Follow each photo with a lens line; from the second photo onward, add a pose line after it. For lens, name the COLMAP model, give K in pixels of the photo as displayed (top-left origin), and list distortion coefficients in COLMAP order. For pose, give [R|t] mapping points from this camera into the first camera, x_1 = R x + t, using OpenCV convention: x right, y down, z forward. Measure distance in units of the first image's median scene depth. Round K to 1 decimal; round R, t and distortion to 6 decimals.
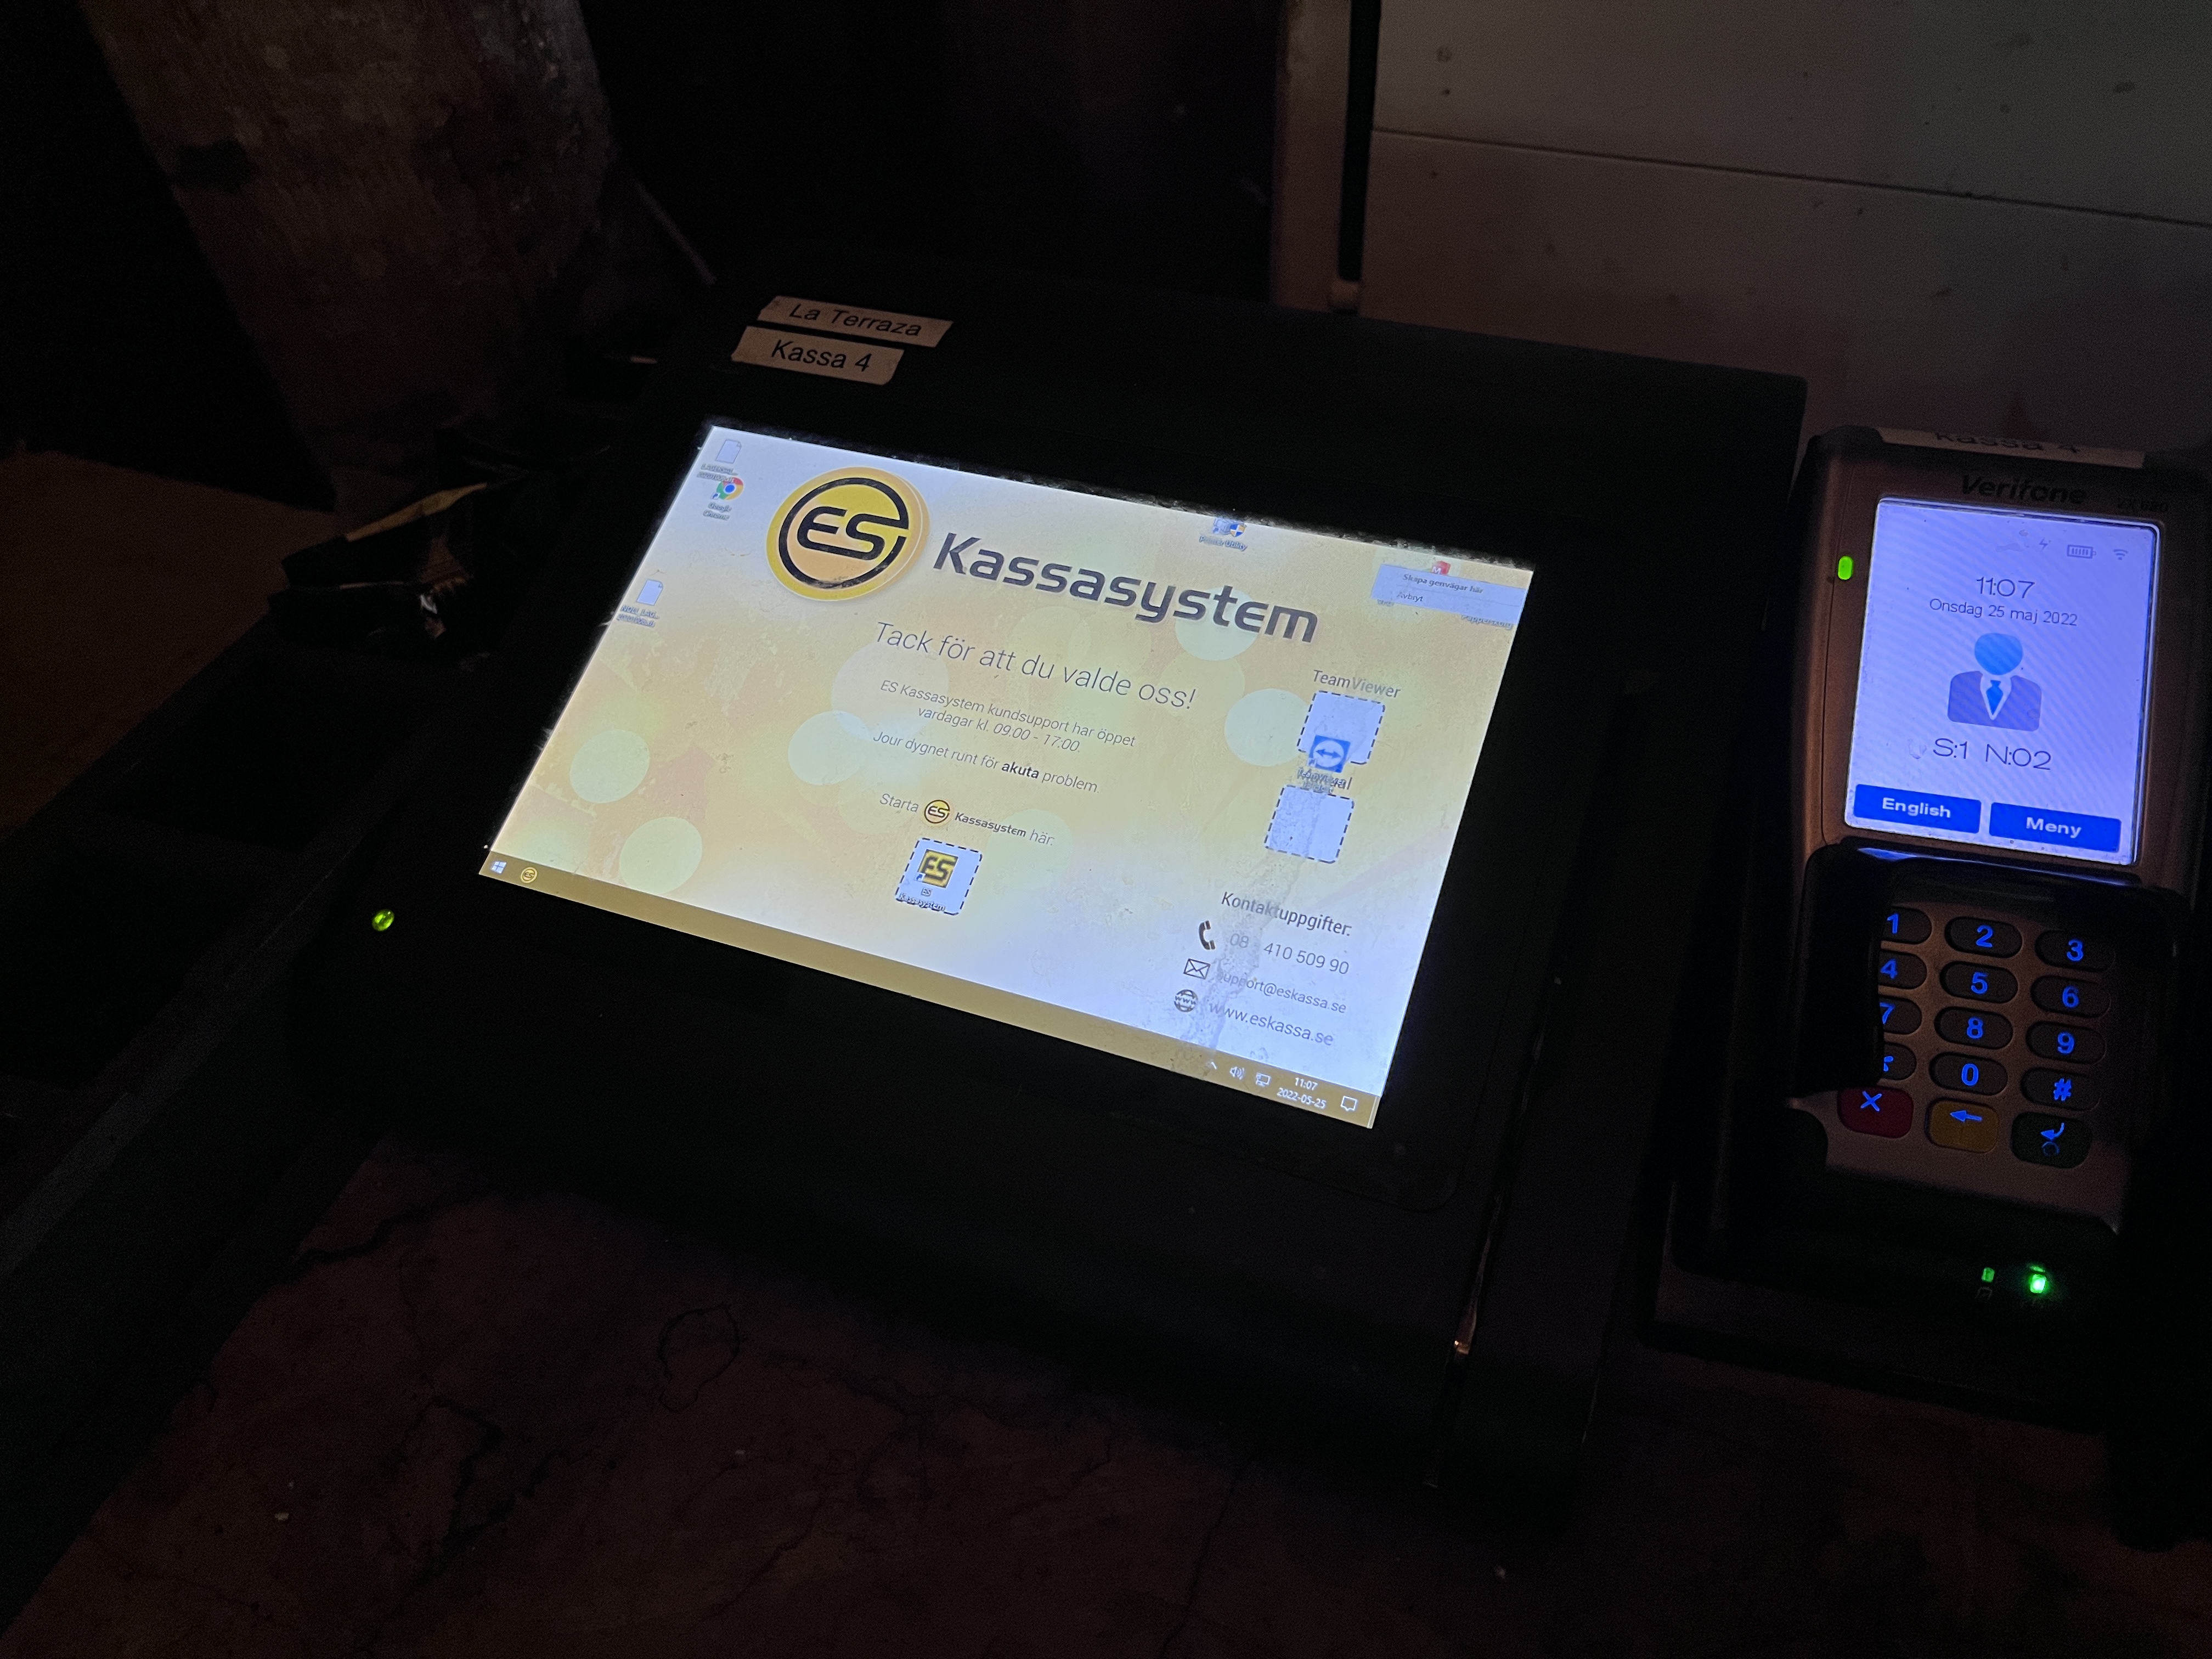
lens RADIAL K [[1720.0, 0, 1106.0], [0, 1720.0, 829.5], [0, 0, 1]] dist [0.018983, -0.030323]
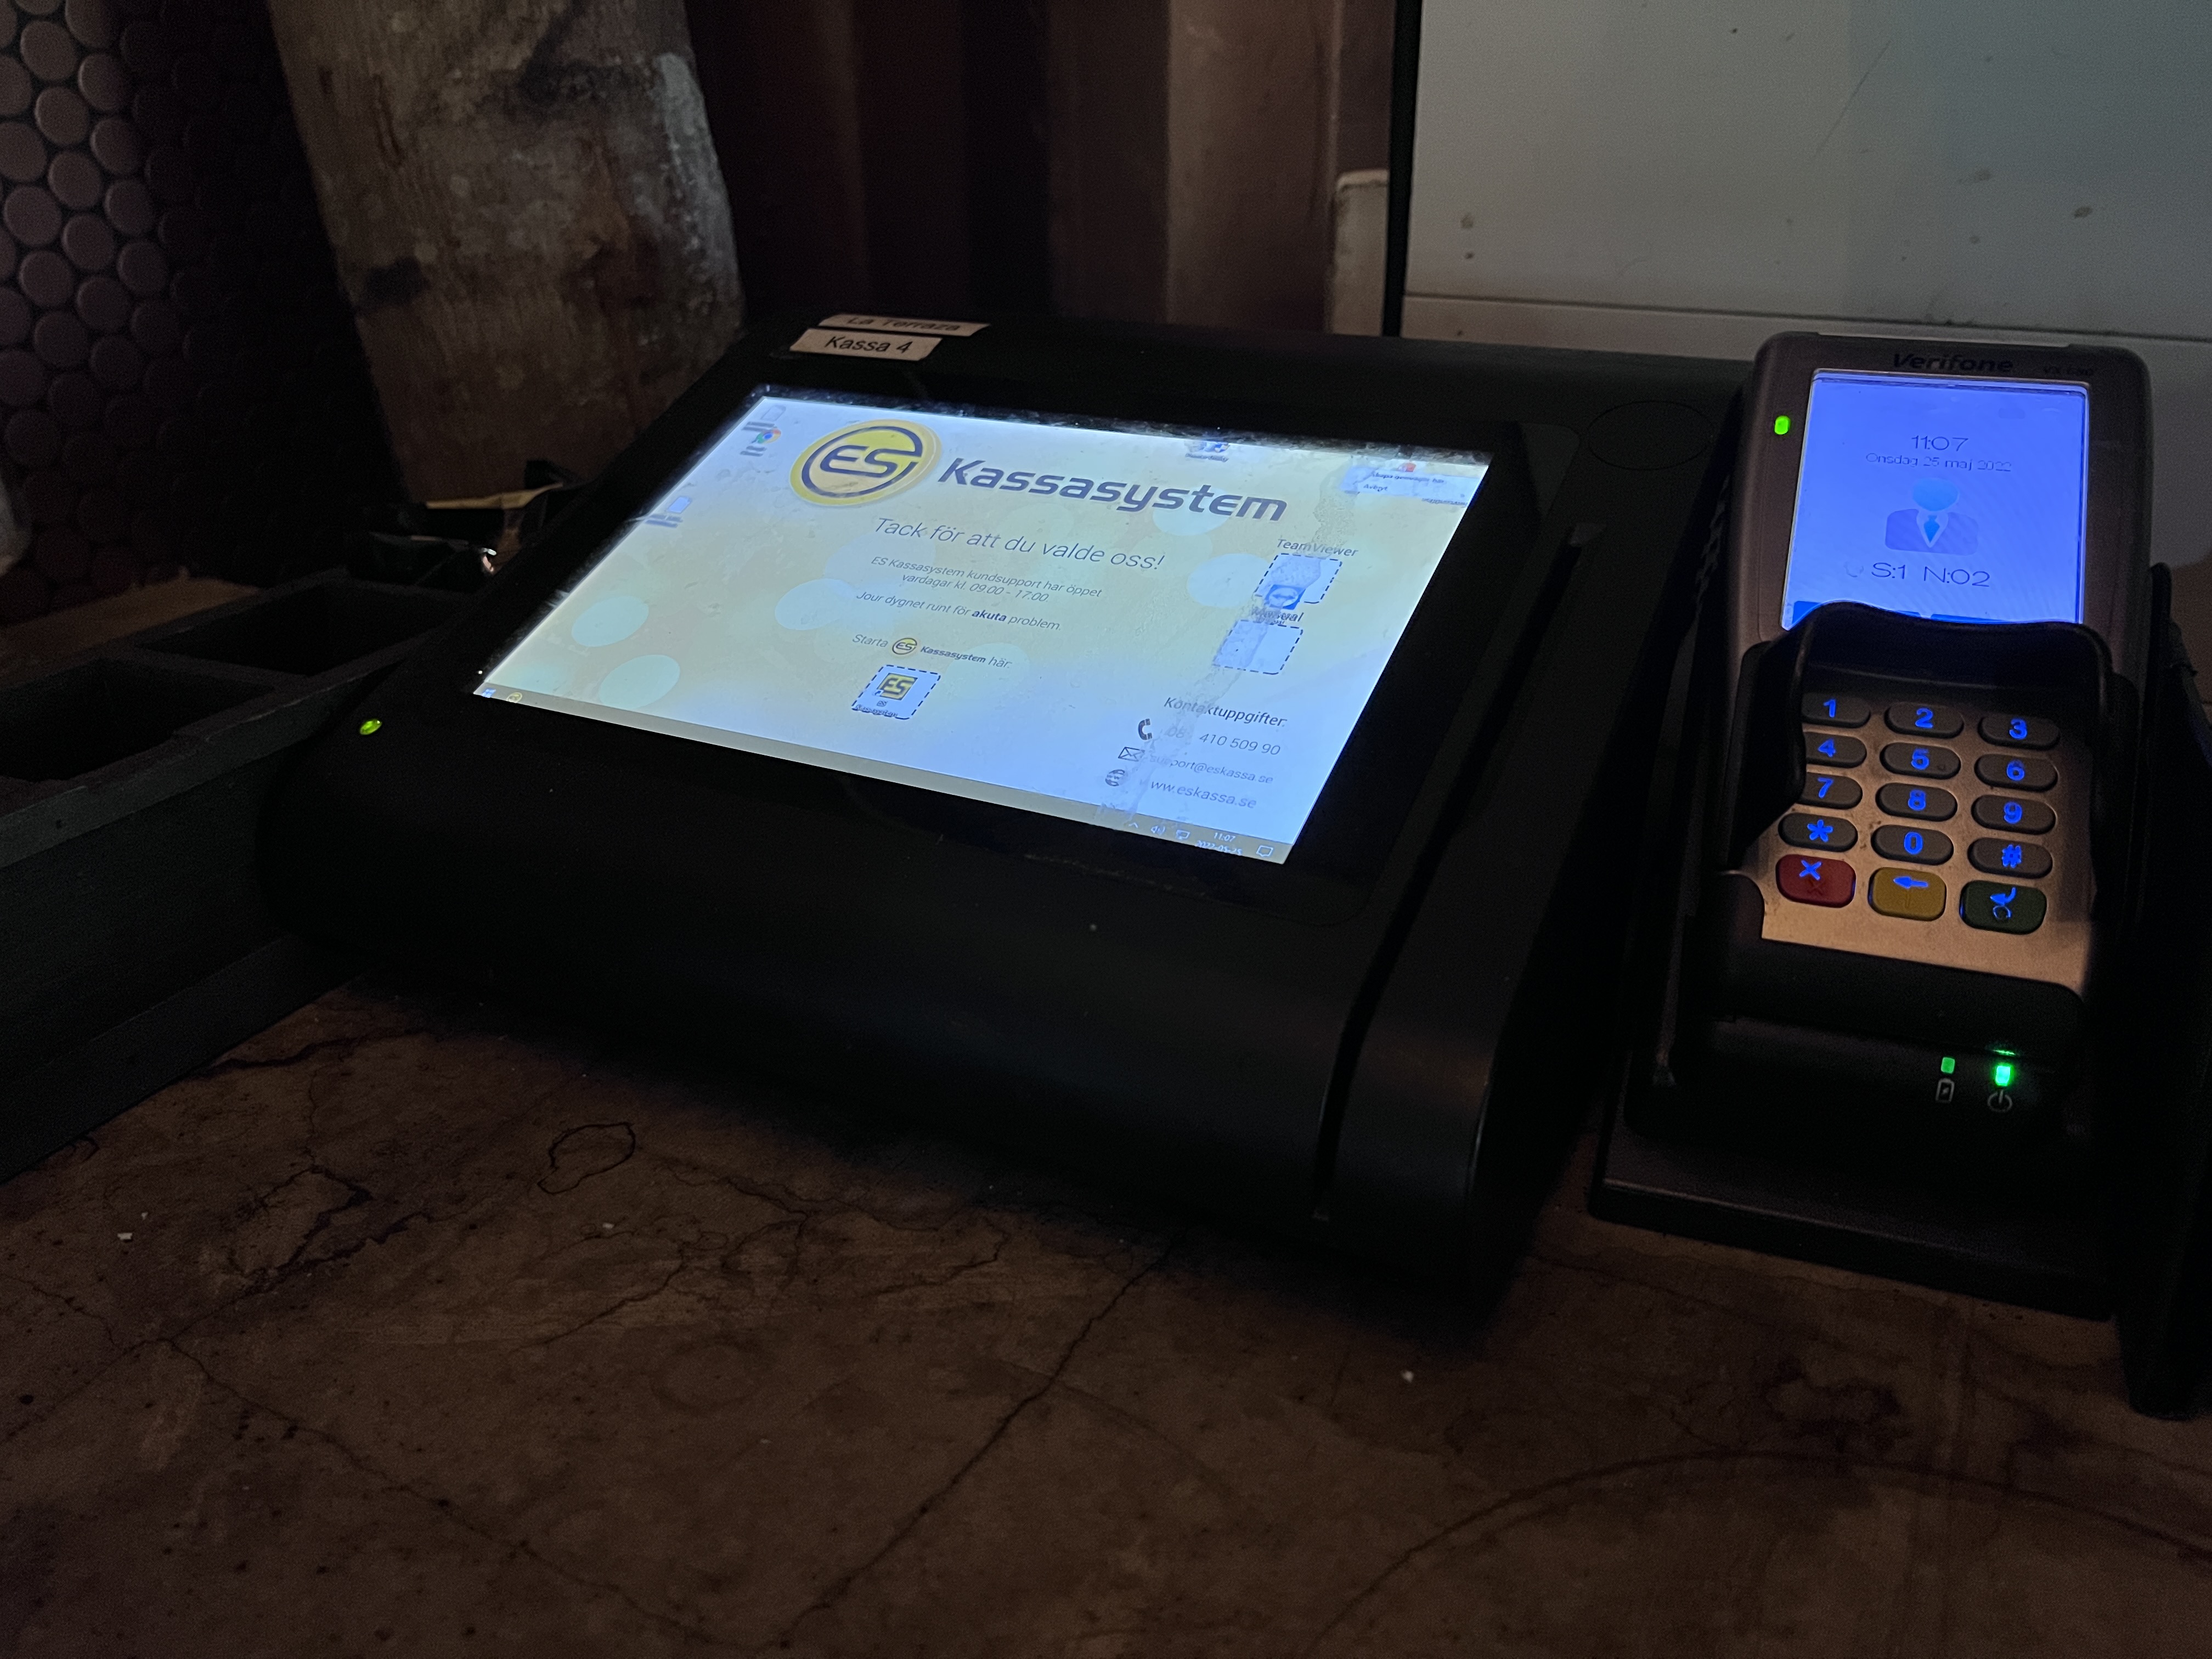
lens RADIAL K [[1734.1, 0, 1124.2], [0, 1734.1, 858.1], [0, 0, 1]] dist [0.002575, -0.005765]
pose [[0.994896, 0.064493, -0.077609, 0.118753], [-0.084652, 0.952038, -0.294038, 0.395553], [0.054923, 0.299107, 0.952638, 0.052848]]
